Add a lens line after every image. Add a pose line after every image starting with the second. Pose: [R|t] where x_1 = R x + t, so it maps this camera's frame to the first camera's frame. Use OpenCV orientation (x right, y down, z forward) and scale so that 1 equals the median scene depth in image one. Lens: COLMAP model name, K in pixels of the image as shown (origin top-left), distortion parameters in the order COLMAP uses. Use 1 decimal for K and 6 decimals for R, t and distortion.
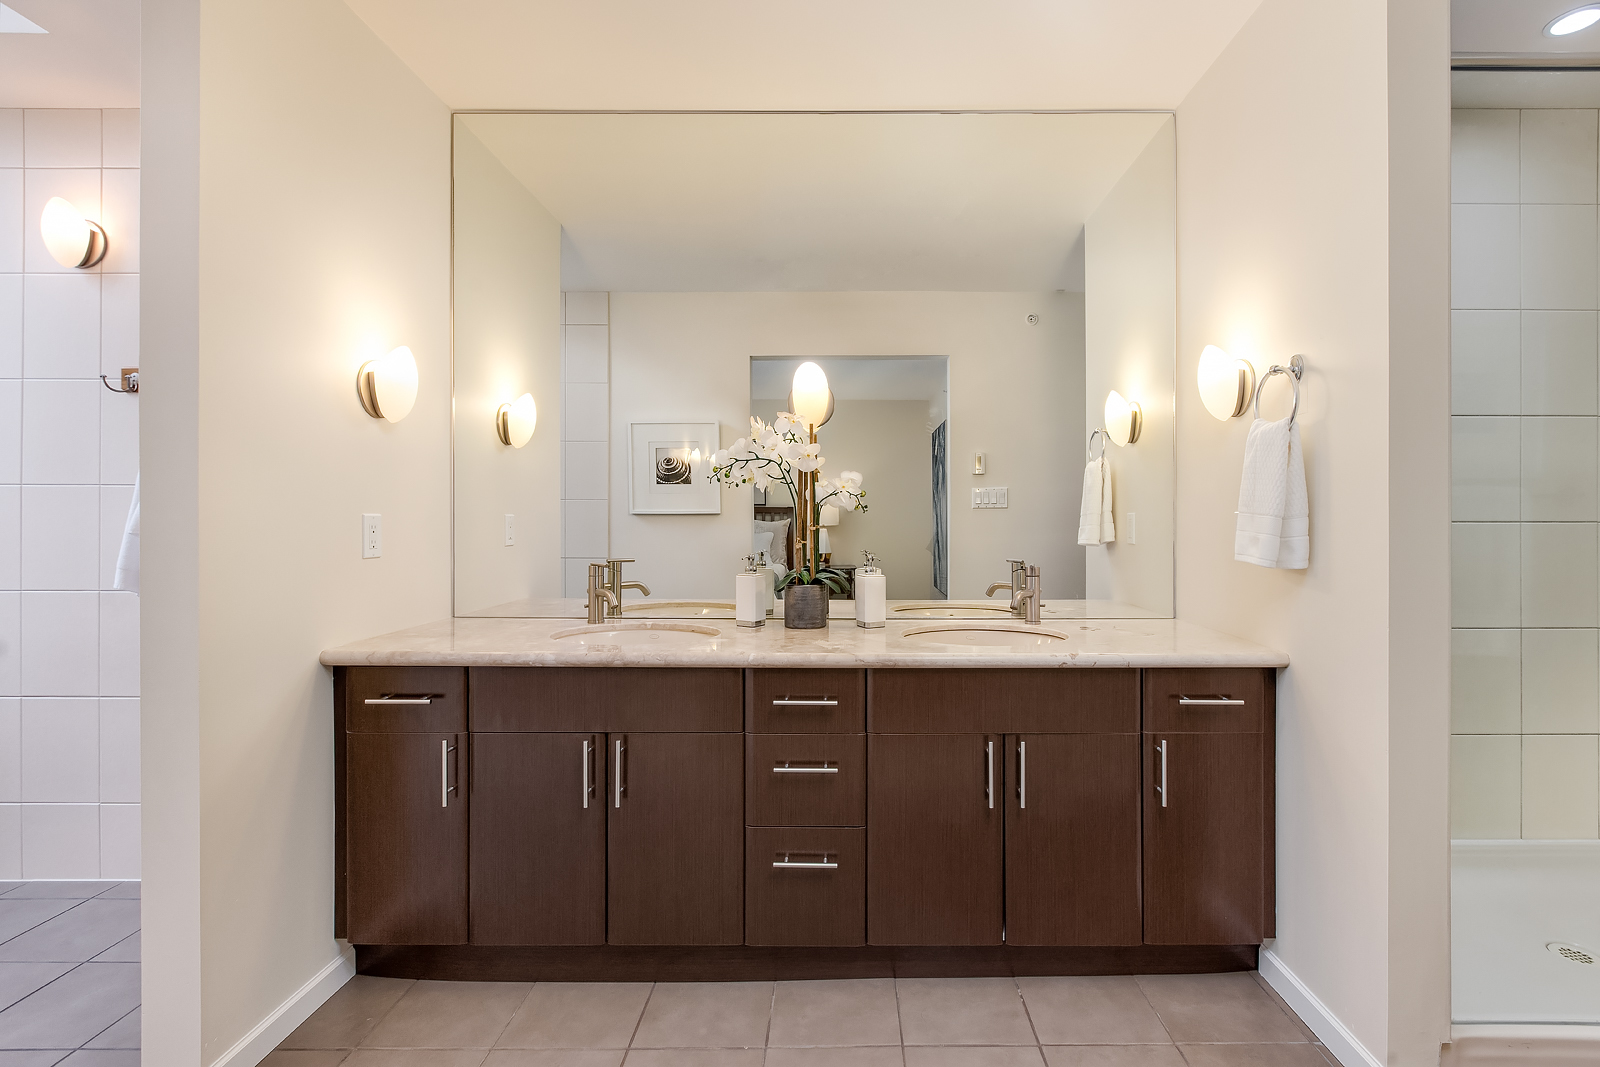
lens RADIAL K [[712.4, 0, 789.4], [0, 712.4, 519.9], [0, 0, 1]] dist [-0.002062, 0.000033]
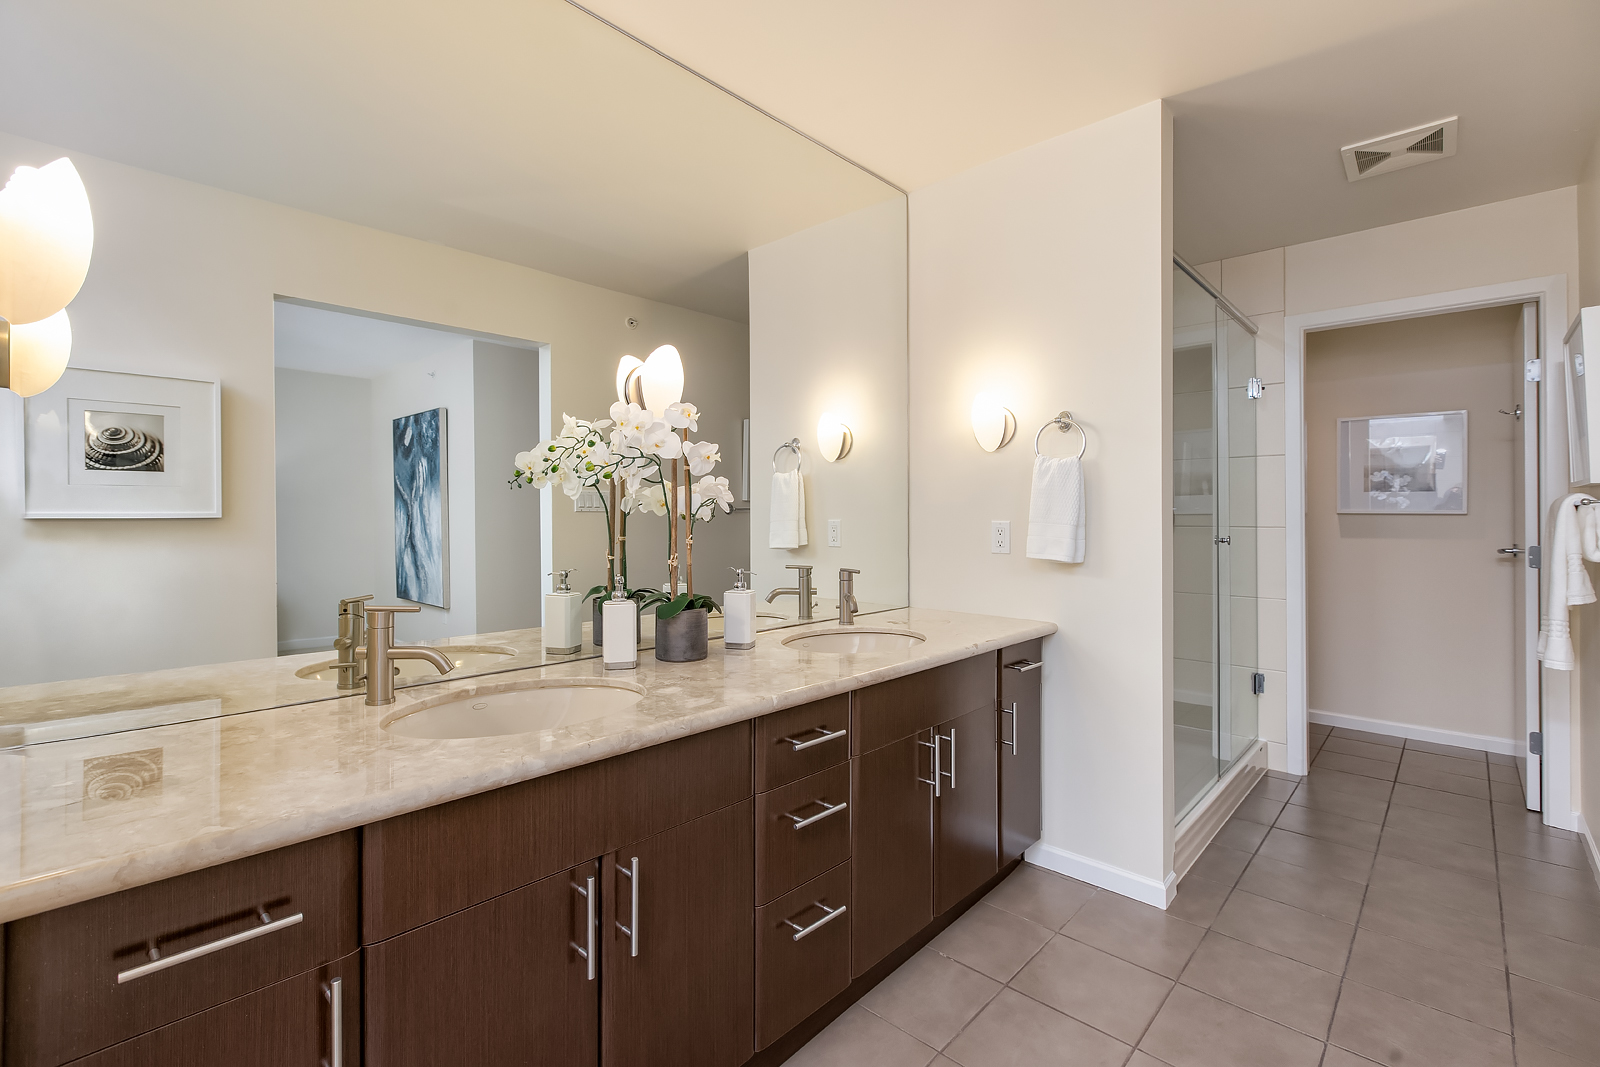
lens RADIAL K [[712.4, 0, 790.4], [0, 712.4, 512.2], [0, 0, 1]] dist [-0.002062, 0.000033]
pose [[0.671039, 0.002103, 0.741419, -0.532654], [0.003680, 0.999974, -0.006167, -0.018199], [-0.741413, 0.006867, 0.671014, 0.343189]]
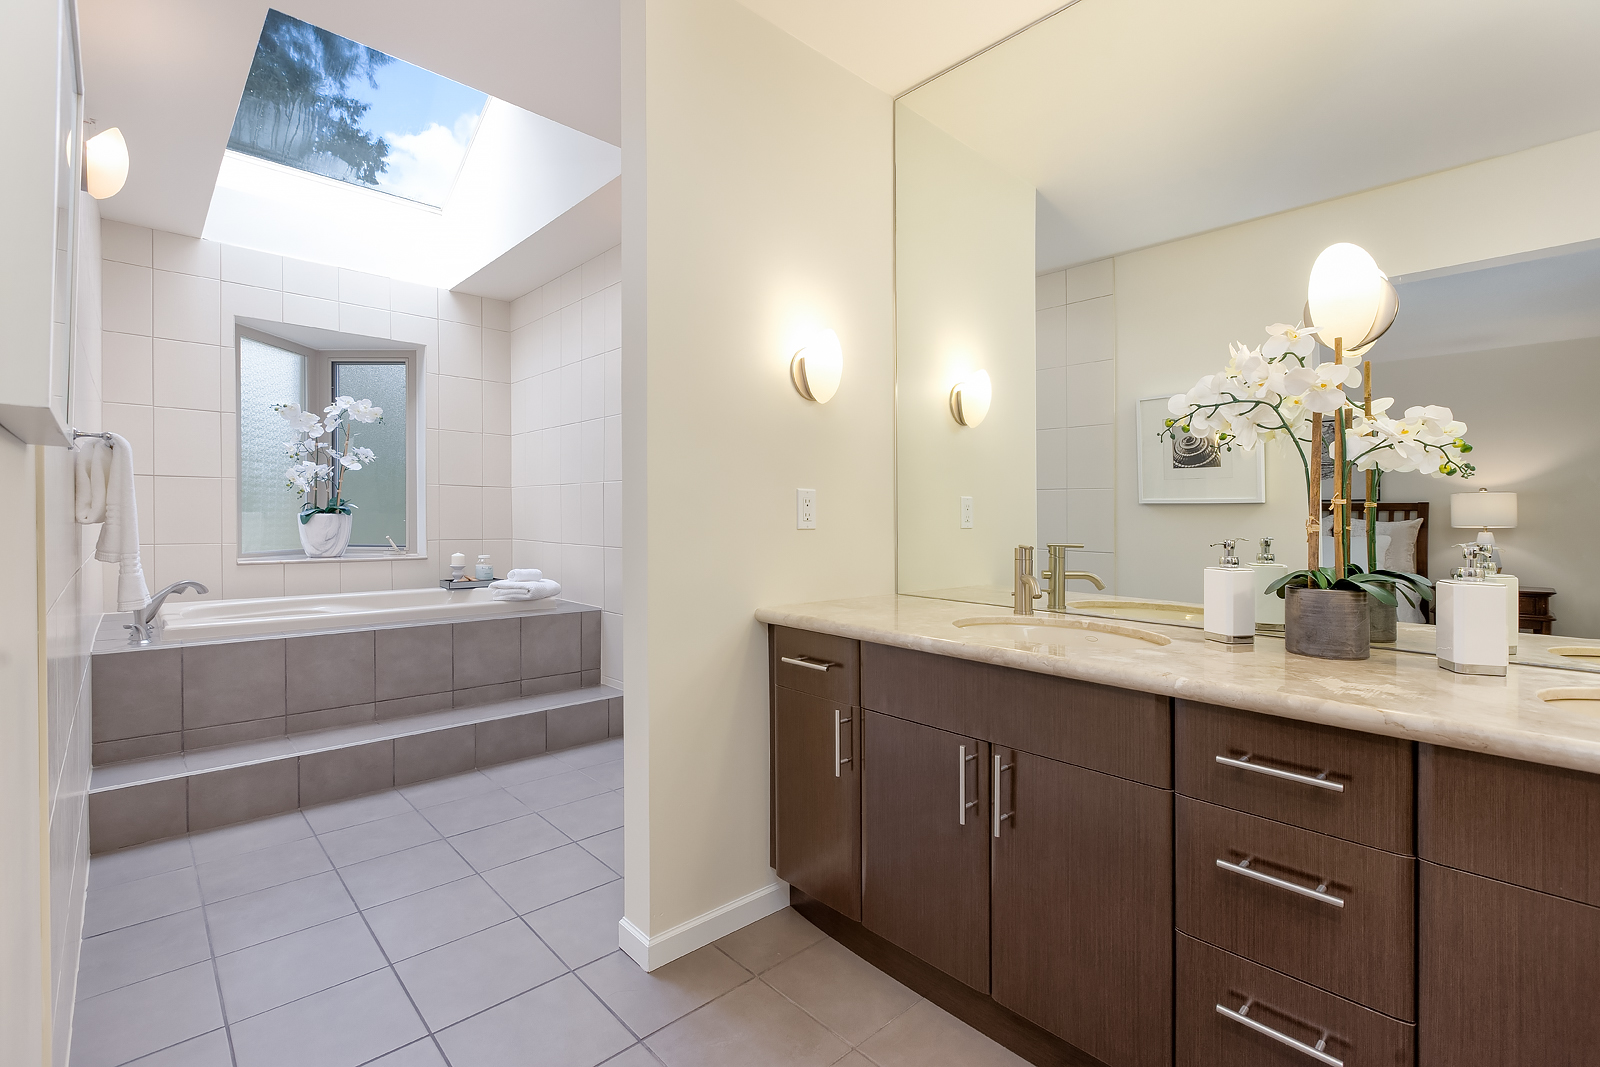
lens RADIAL K [[668.4, 0, 783.7], [0, 668.4, 516.5], [0, 0, 1]] dist [0.000495, 0.000375]
pose [[0.713494, 0.008201, -0.700614, 0.098281], [-0.012323, 0.999924, -0.000845, 0.032025], [0.700553, 0.009237, 0.713540, 0.227157]]
